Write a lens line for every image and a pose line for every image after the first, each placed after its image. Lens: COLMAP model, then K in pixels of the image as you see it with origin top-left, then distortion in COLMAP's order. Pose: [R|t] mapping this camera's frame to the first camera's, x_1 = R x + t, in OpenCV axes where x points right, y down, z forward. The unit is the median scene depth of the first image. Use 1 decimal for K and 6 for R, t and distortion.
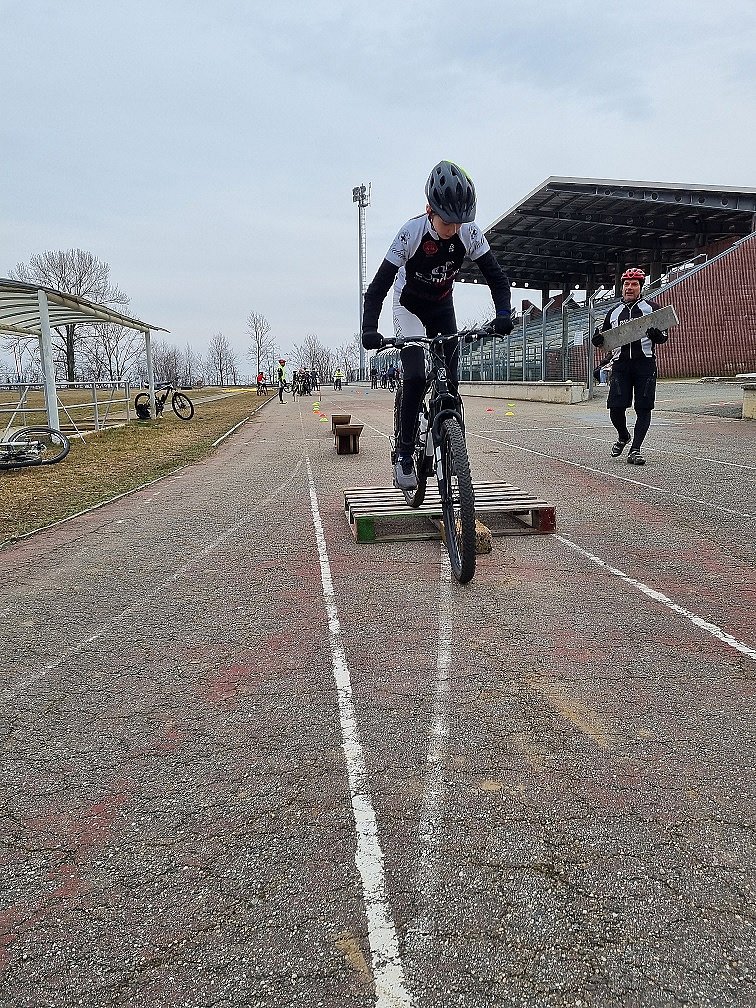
lens RADIAL K [[768.7, 0, 373.4], [0, 768.7, 510.6], [0, 0, 1]] dist [0.080520, -0.064952]
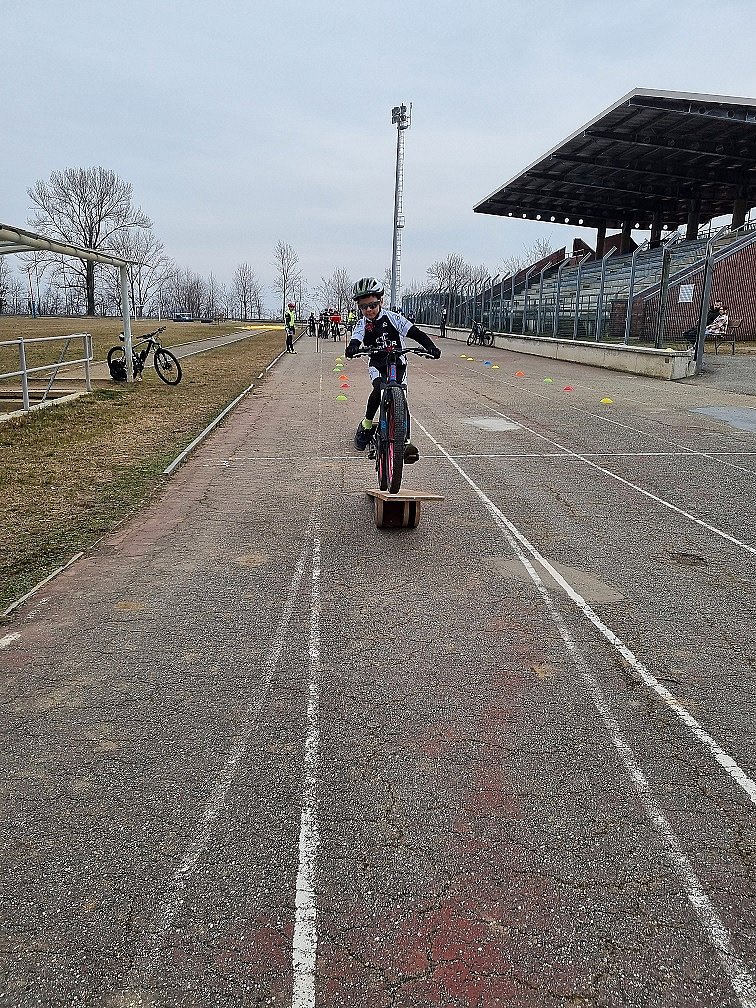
lens RADIAL K [[762.7, 0, 369.7], [0, 762.7, 500.2], [0, 0, 1]] dist [0.081919, -0.061343]
pose [[0.998462, 0.046648, -0.029955, -0.009702], [-0.044479, 0.996598, 0.069385, -0.035717], [0.033090, -0.067946, 0.997140, 0.130725]]
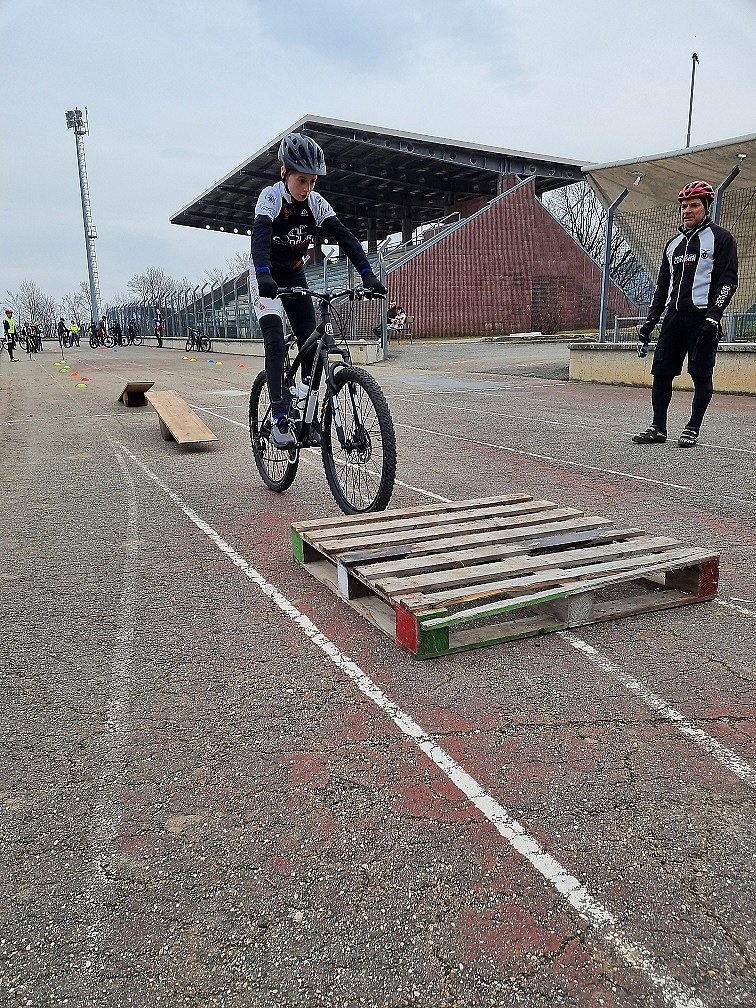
lens RADIAL K [[759.6, 0, 379.8], [0, 759.6, 529.7], [0, 0, 1]] dist [0.089064, -0.067161]
pose [[0.943999, -0.077338, 0.320757, -0.025315], [0.051814, 0.994827, 0.087372, -0.011296], [-0.325855, -0.065860, 0.943123, 0.065372]]
